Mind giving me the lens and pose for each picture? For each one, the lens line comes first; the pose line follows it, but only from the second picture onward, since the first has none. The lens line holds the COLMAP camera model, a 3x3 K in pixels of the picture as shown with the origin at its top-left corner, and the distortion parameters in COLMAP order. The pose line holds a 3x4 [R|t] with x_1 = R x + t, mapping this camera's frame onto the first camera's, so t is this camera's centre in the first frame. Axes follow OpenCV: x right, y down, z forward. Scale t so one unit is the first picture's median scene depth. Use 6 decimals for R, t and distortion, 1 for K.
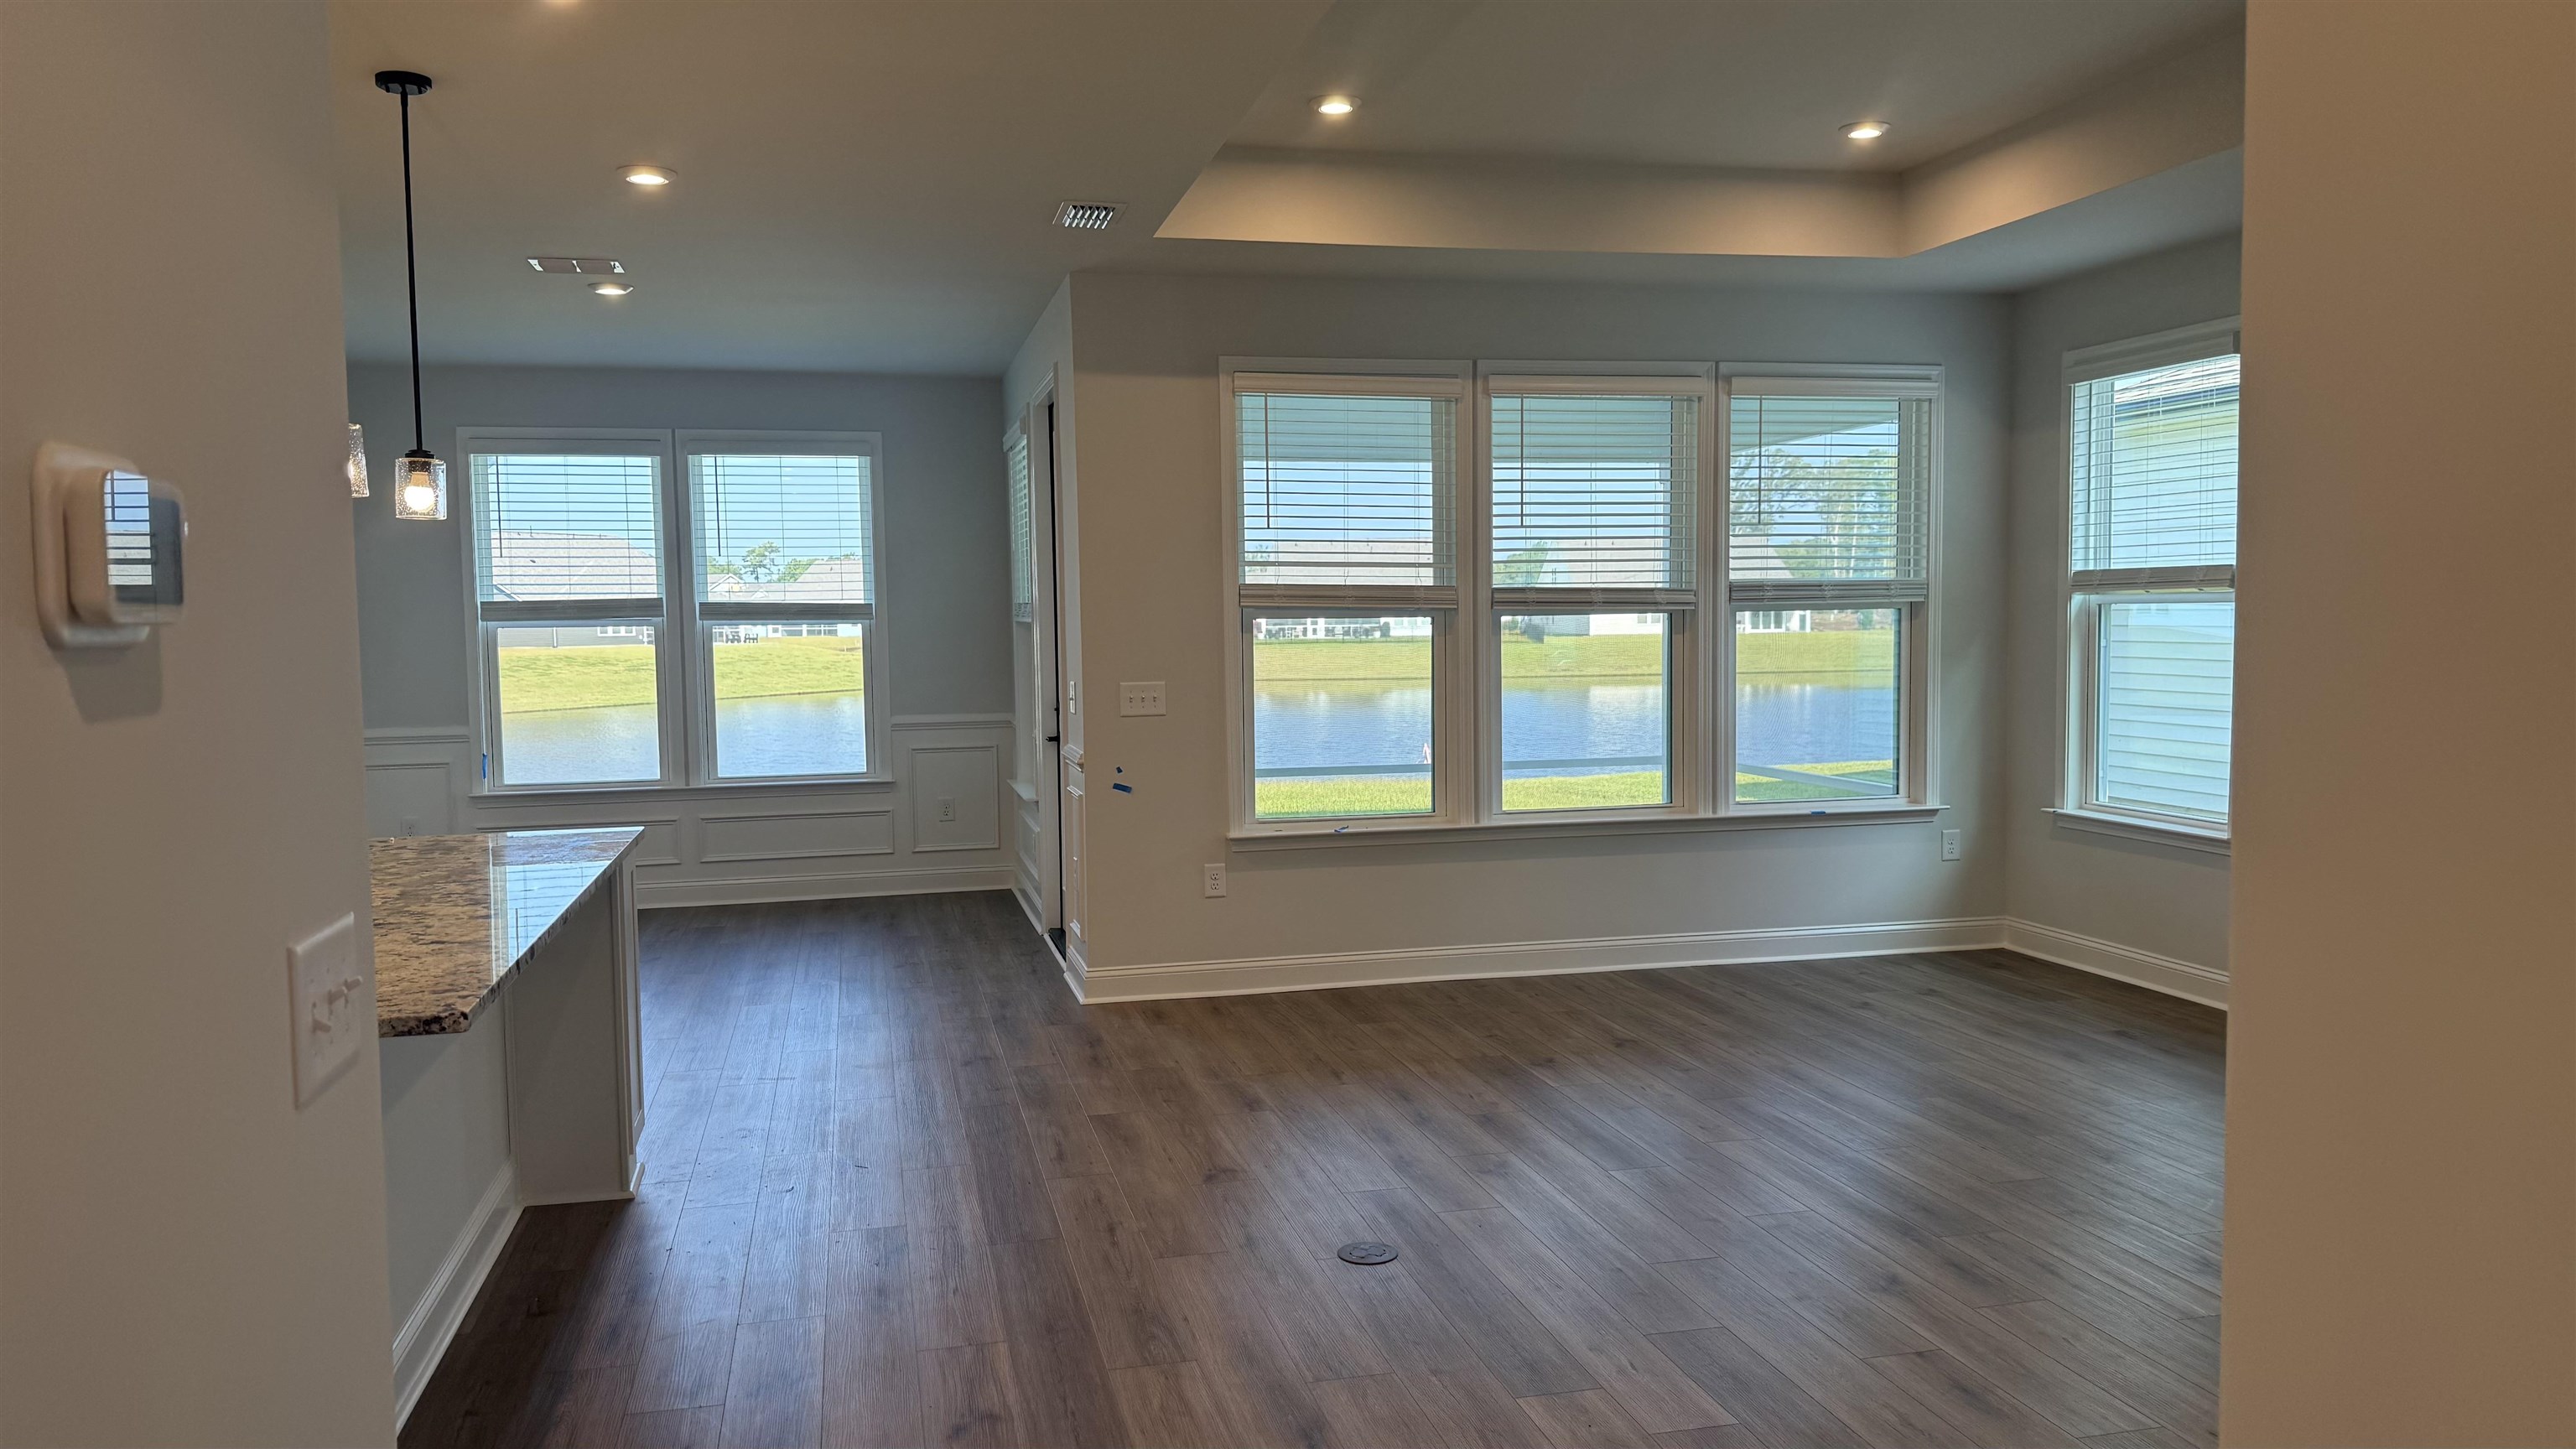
lens RADIAL K [[1853.5, 0, 1287.8], [0, 1853.5, 717.9], [0, 0, 1]] dist [0.061362, -0.103186]
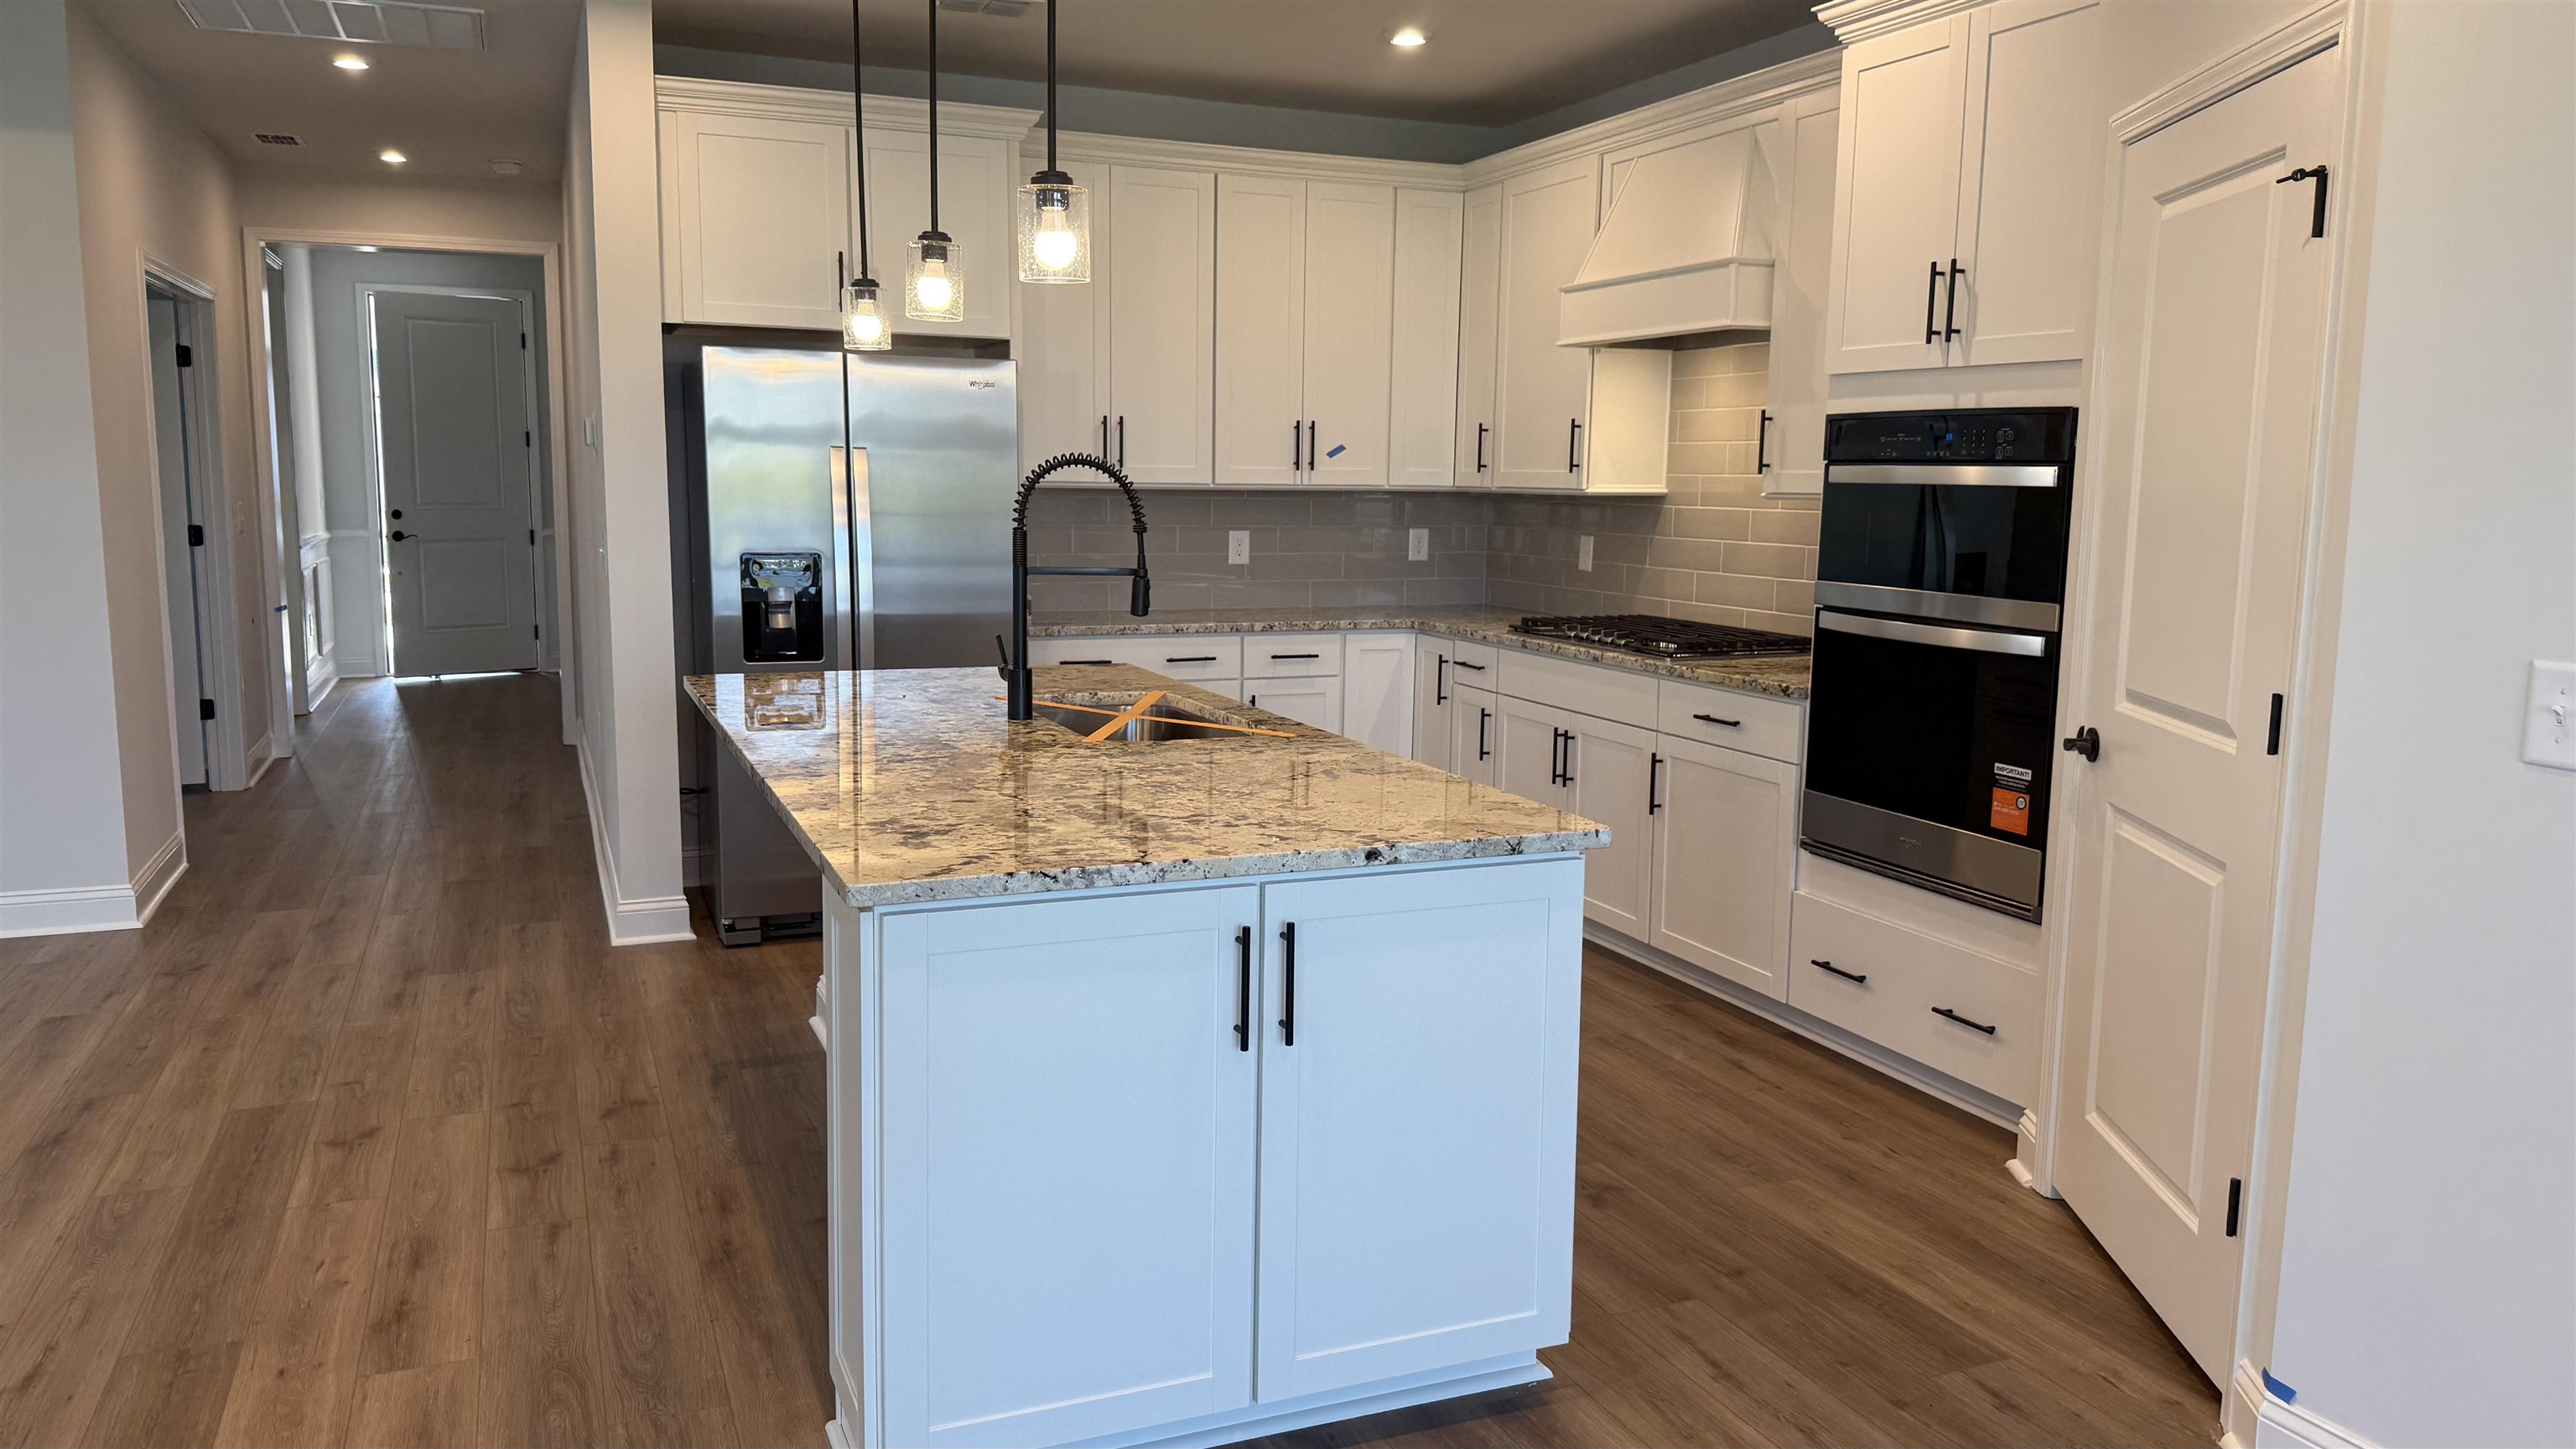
lens RADIAL K [[1853.5, 0, 1282.2], [0, 1853.5, 724.1], [0, 0, 1]] dist [0.061362, -0.103186]
pose [[-0.987277, 0.022786, -0.157369, -0.423053], [-0.008565, 0.980621, 0.195726, -0.079295], [0.158780, 0.194583, -0.967950, 1.632890]]
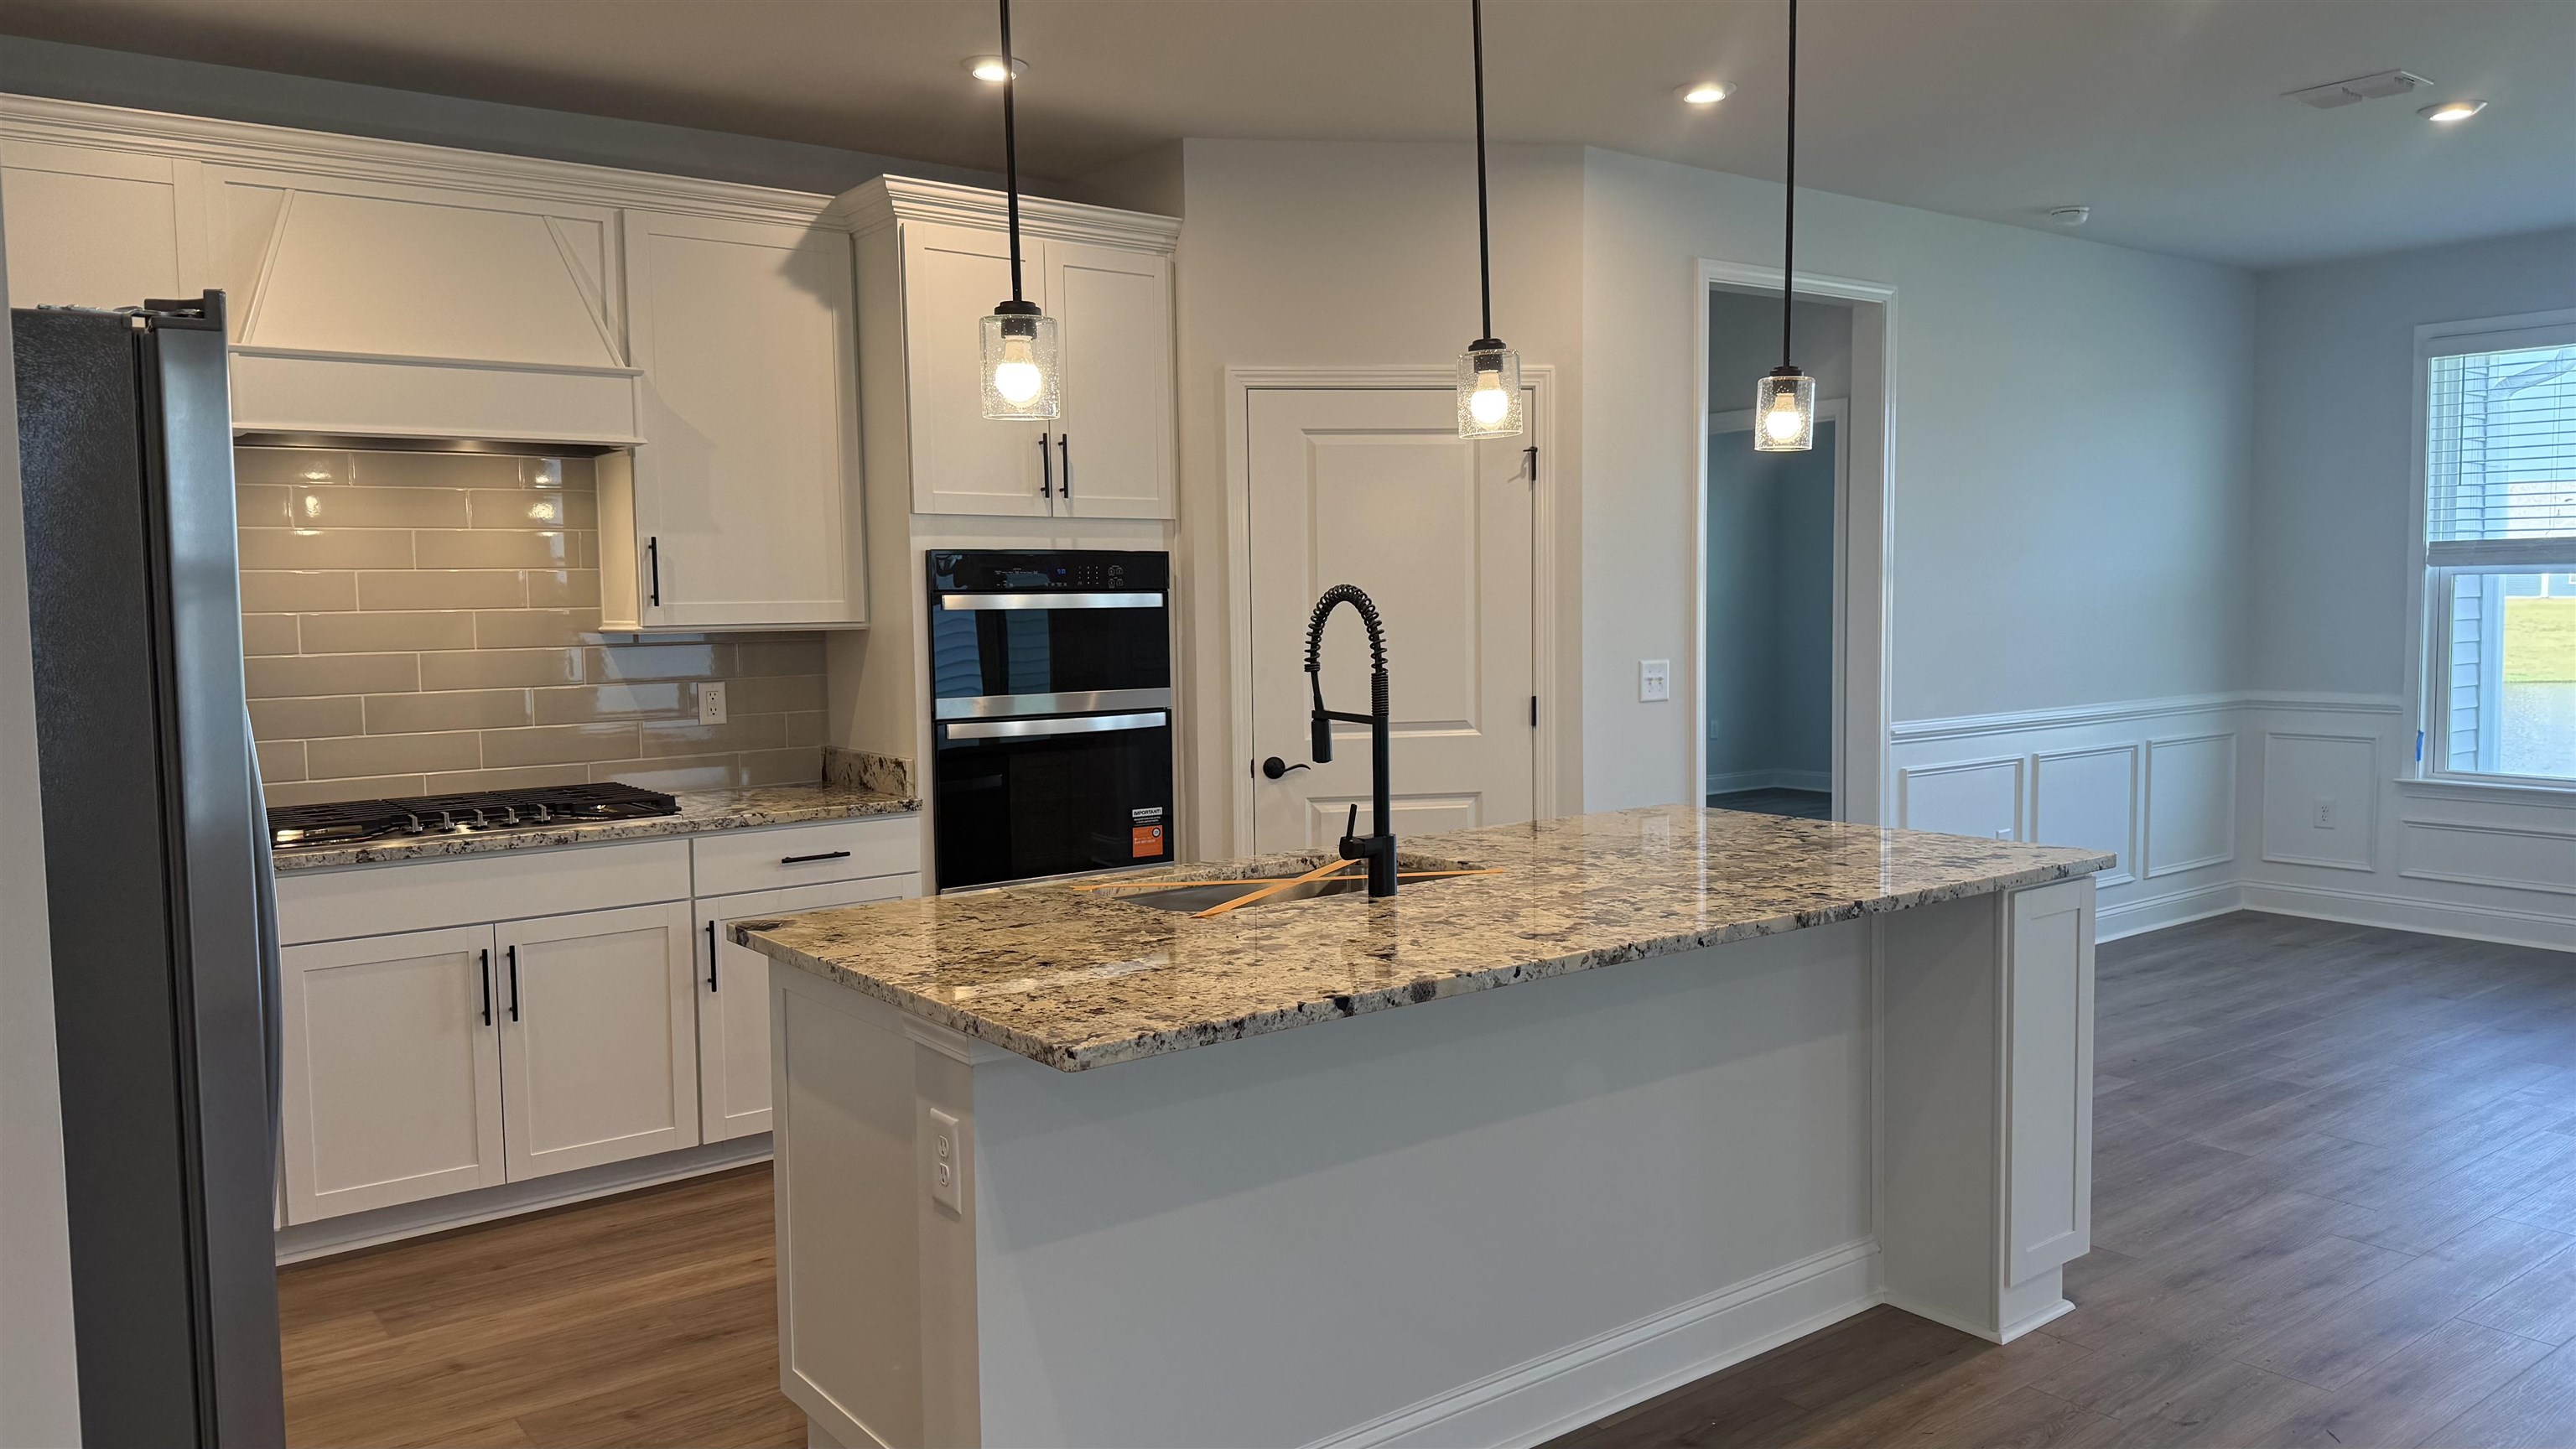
lens RADIAL K [[1853.5, 0, 1290.5], [0, 1853.5, 726.3], [0, 0, 1]] dist [0.061362, -0.103186]
pose [[0.412061, 0.077409, -0.907862, 0.211756], [-0.044114, 0.996911, 0.064980, -0.027704], [0.910088, 0.013274, 0.414203, 0.456147]]
